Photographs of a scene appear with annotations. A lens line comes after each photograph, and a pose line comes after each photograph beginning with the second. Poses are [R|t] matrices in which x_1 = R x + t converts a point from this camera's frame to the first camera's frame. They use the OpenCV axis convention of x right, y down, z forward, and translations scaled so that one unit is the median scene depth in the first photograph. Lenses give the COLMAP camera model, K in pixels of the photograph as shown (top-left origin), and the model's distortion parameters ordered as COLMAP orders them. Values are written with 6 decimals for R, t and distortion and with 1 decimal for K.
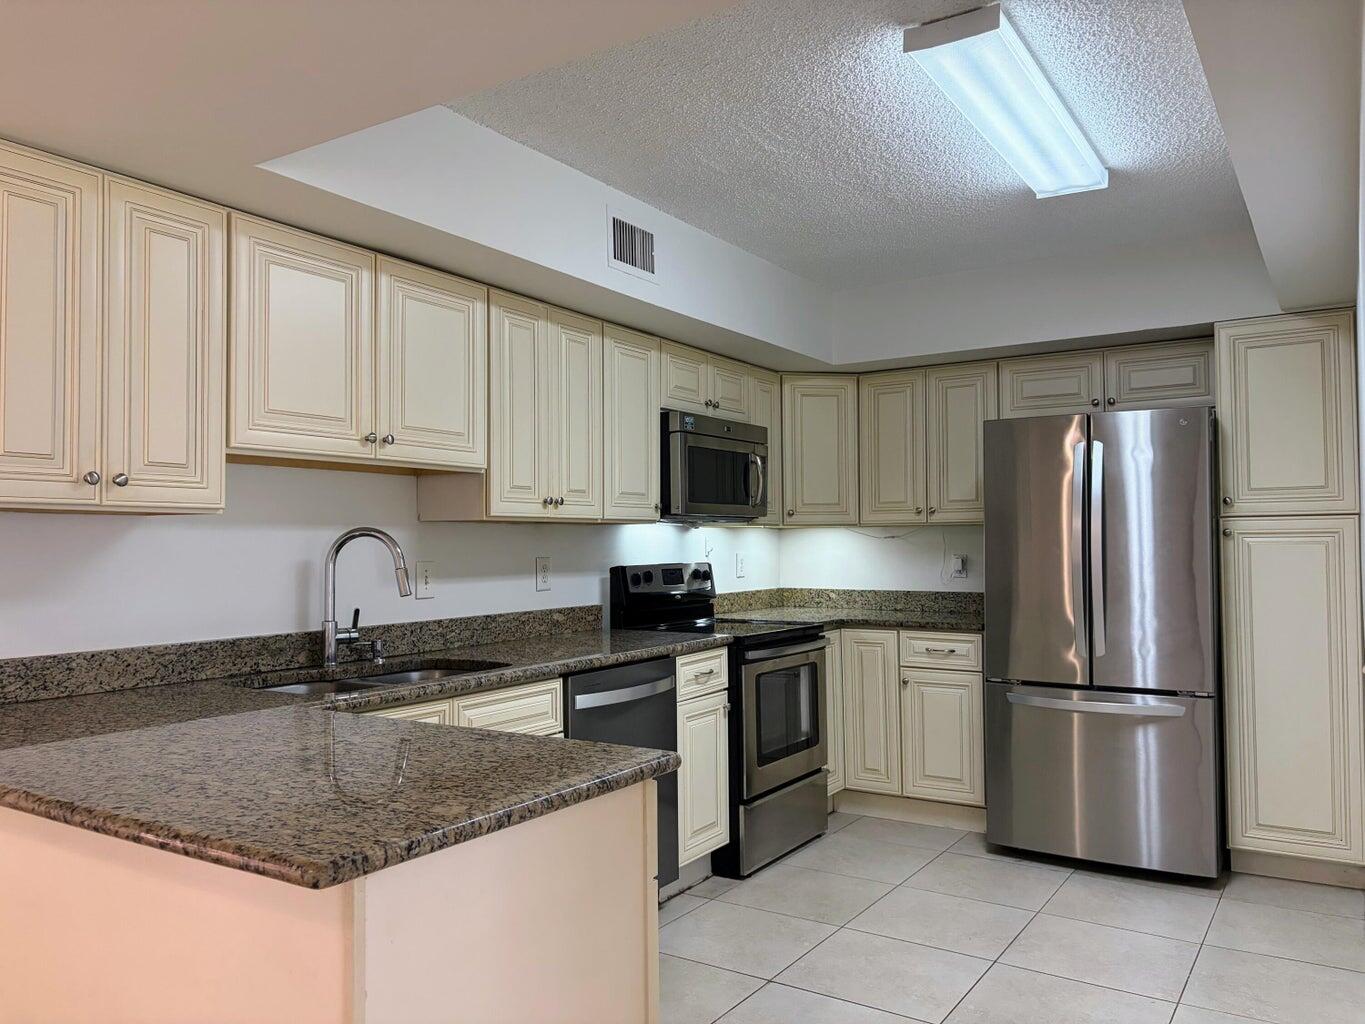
lens RADIAL K [[1020.8, 0, 679.8], [0, 1020.8, 515.5], [0, 0, 1]] dist [0.011816, 0.002014]
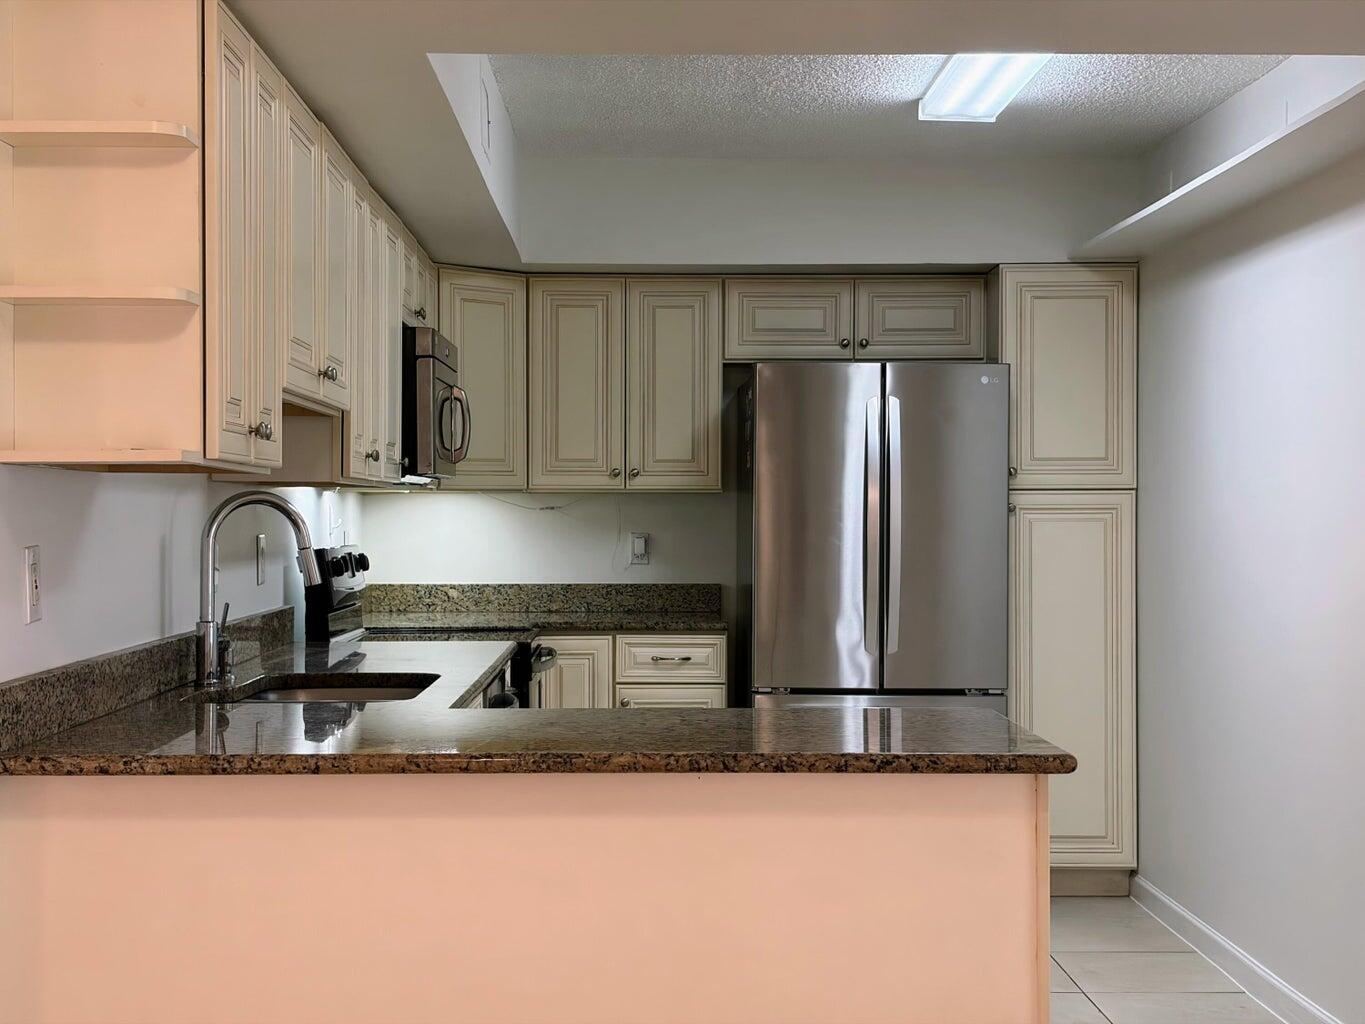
lens RADIAL K [[2060.0, 0, 684.3], [0, 2060.0, 500.9], [0, 0, 1]] dist [0.316698, 0.000000]
pose [[0.816173, 0.012277, 0.577678, -0.610196], [-0.022309, 0.999698, 0.010273, -0.000715], [-0.577377, -0.021272, 0.816200, -0.244951]]
